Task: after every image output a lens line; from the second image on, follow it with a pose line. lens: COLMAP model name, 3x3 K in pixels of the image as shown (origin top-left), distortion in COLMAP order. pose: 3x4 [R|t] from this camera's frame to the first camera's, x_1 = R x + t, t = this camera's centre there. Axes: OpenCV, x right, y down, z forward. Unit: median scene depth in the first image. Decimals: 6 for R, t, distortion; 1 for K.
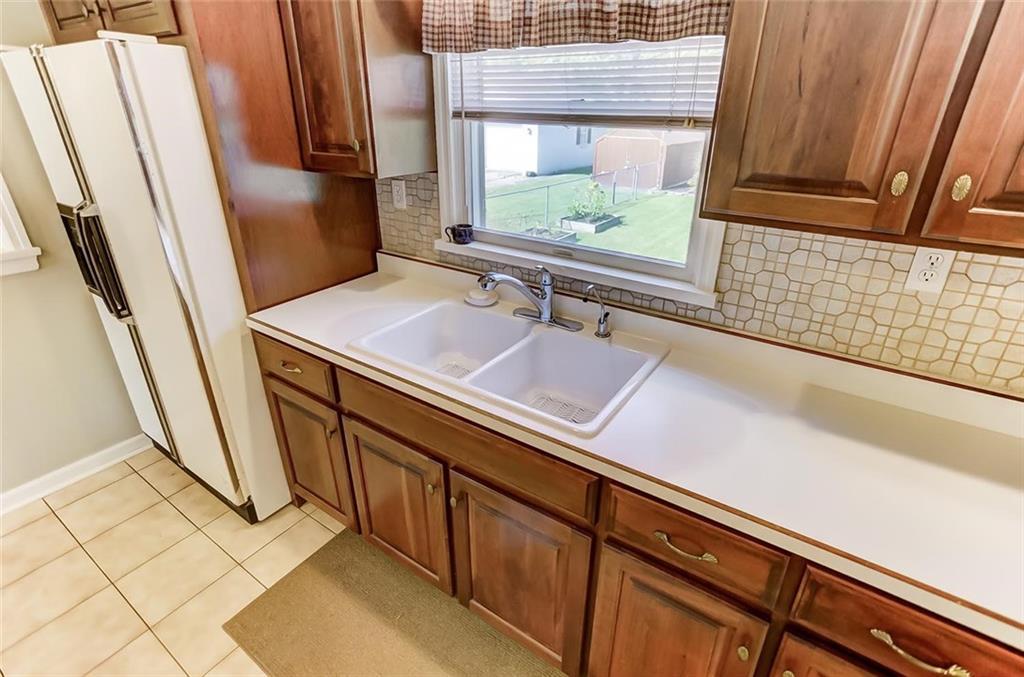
lens RADIAL K [[489.6, 0, 507.9], [0, 489.6, 332.1], [0, 0, 1]] dist [-0.074665, 0.046231]
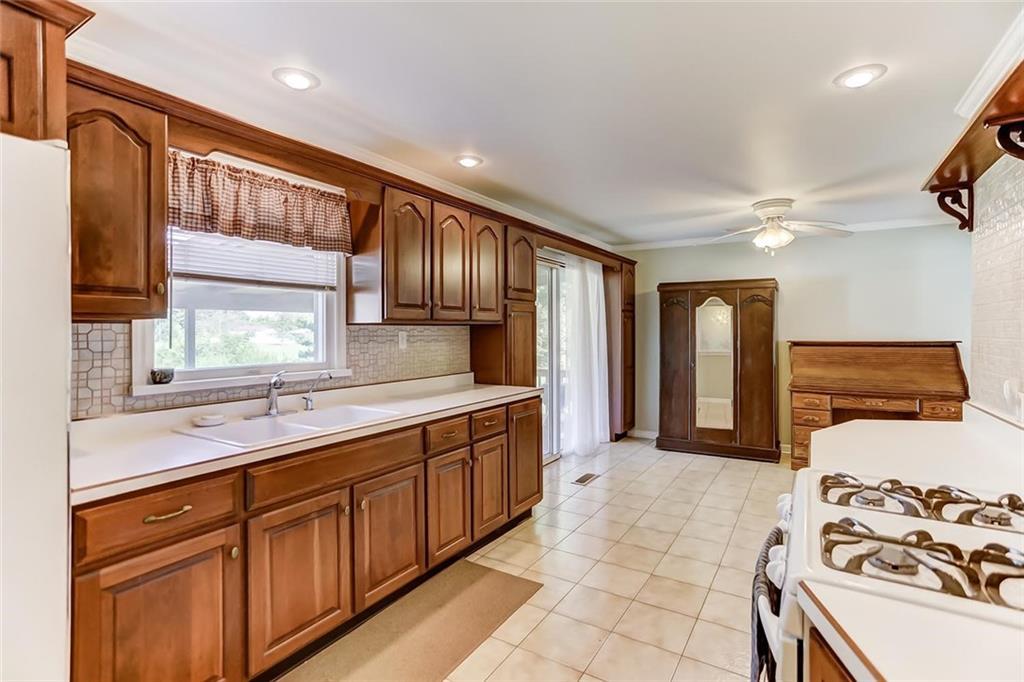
lens RADIAL K [[504.8, 0, 529.1], [0, 504.8, 327.1], [0, 0, 1]] dist [-0.002320, -0.000218]
pose [[-0.065139, -0.003563, 0.997870, -1.410695], [0.422887, 0.905658, 0.030839, 0.012586], [-0.903838, 0.423995, -0.057487, 0.317131]]
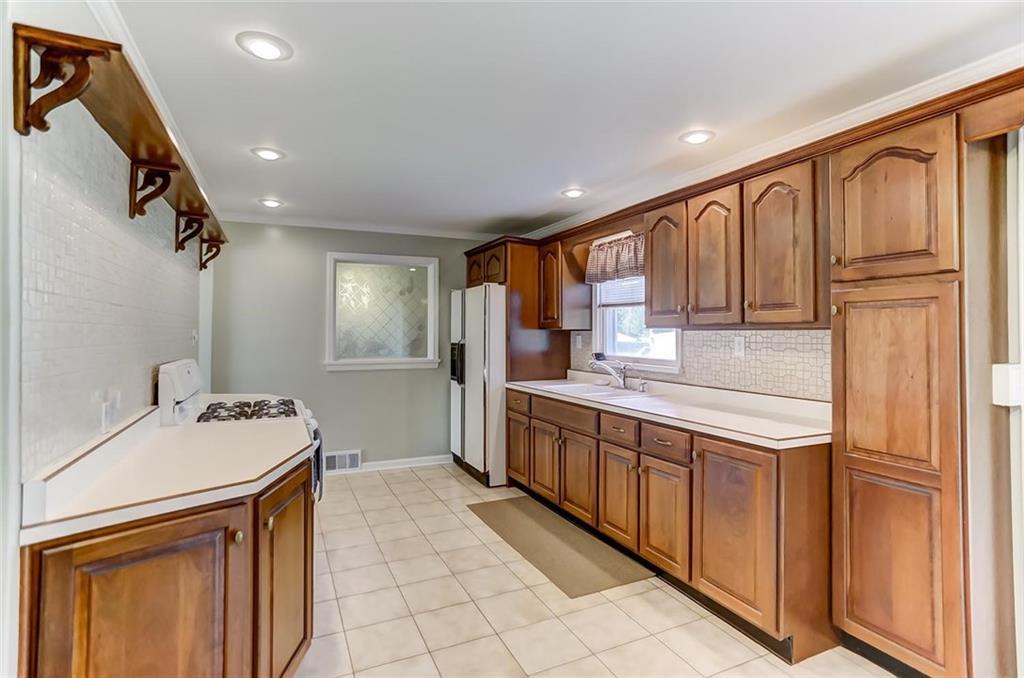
lens RADIAL K [[505.7, 0, 517.2], [0, 505.7, 328.9], [0, 0, 1]] dist [-0.002498, -0.000061]
pose [[0.862563, -0.010507, -0.505840, 0.824256], [-0.208975, 0.903121, -0.375104, 0.688481], [0.460776, 0.429258, 0.776803, -1.103385]]
